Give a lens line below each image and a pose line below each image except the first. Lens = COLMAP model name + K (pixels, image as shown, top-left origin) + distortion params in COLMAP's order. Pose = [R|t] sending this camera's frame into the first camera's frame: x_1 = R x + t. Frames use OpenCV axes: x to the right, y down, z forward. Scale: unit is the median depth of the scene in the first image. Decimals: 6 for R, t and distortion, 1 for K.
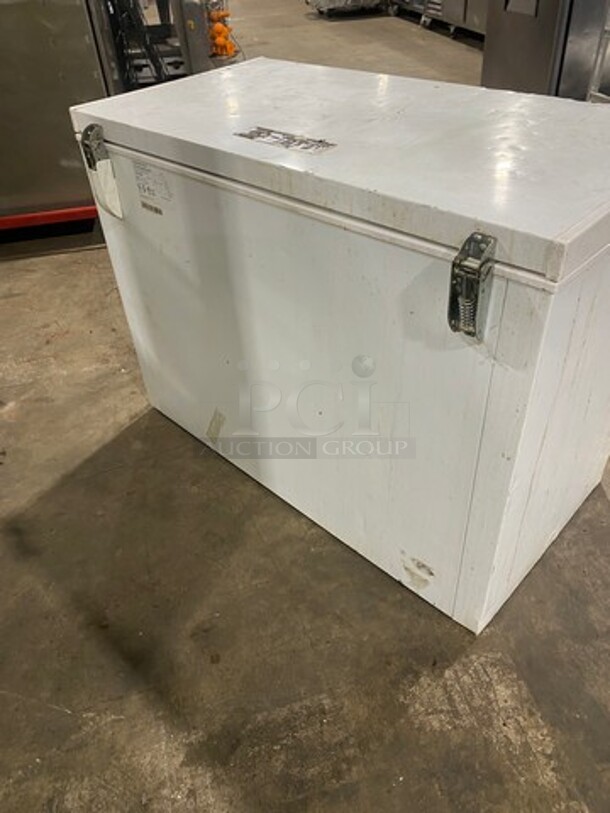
lens RADIAL K [[619.1, 0, 306.4], [0, 619.1, 409.9], [0, 0, 1]] dist [0.006229, 0.001410]
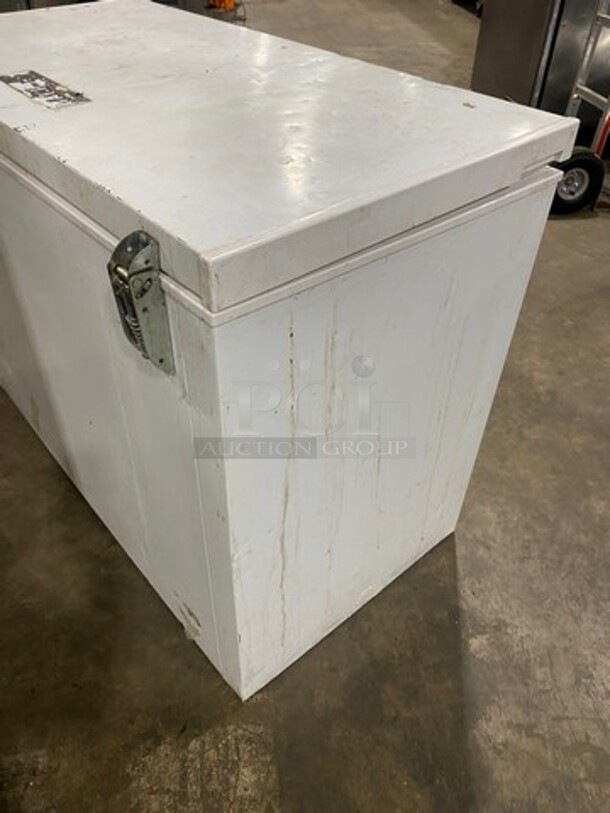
lens RADIAL K [[618.5, 0, 305.0], [0, 618.5, 406.5], [0, 0, 1]] dist [0.003240, -0.000157]
pose [[0.992459, 0.119246, -0.028379, 0.353939], [-0.118119, 0.992251, 0.038553, -0.087823], [0.032756, -0.034910, 0.998853, 0.173793]]
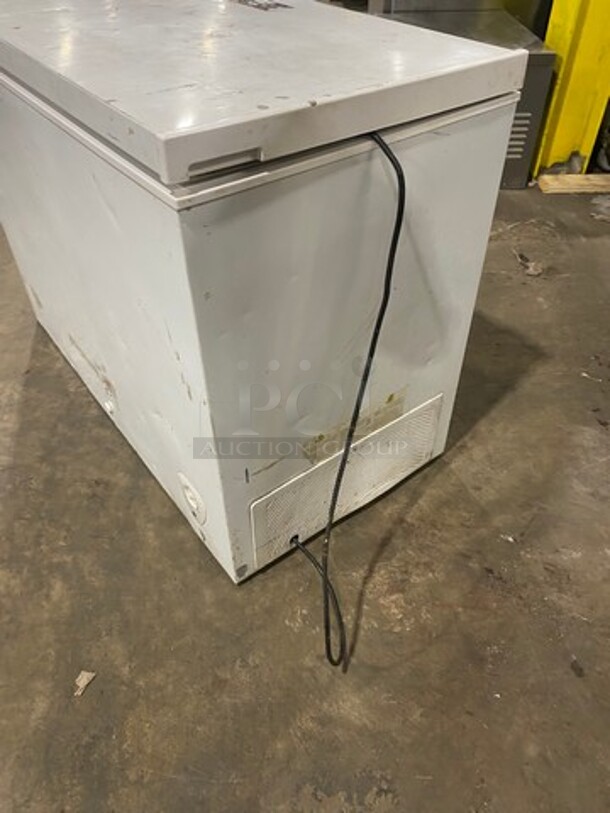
lens RADIAL K [[618.5, 0, 305.0], [0, 618.5, 406.5], [0, 0, 1]] dist [0.003240, -0.000157]
pose [[-0.985161, -0.052852, 0.163295, -0.311658], [0.154083, 0.146792, 0.977093, -1.233733], [-0.075611, 0.987754, -0.136470, 1.626373]]
